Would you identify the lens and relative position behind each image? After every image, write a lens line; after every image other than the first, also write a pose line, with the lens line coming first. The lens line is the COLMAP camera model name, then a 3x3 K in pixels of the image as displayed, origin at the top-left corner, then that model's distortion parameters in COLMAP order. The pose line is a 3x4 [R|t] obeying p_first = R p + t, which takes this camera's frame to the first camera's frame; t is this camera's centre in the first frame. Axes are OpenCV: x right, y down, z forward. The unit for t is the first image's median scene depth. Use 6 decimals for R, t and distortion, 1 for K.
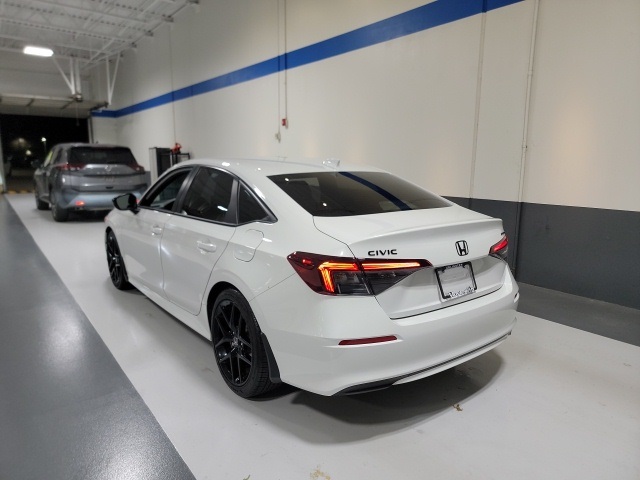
lens RADIAL K [[446.7, 0, 320.0], [0, 446.7, 240.0], [0, 0, 1]] dist [0.003880, -0.000319]
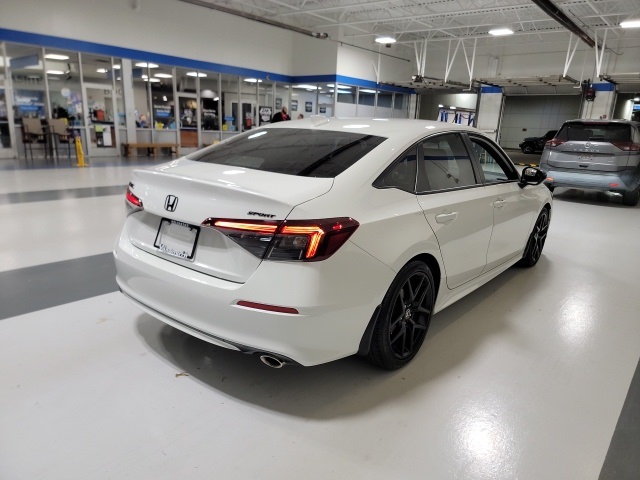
lens RADIAL K [[435.2, 0, 320.0], [0, 435.2, 240.0], [0, 0, 1]] dist [0.031541, 0.001267]
pose [[0.240739, 0.250754, -0.937639, 0.989156], [-0.214705, 0.955876, 0.200505, -0.123551], [0.946544, 0.153047, 0.283955, 0.816352]]
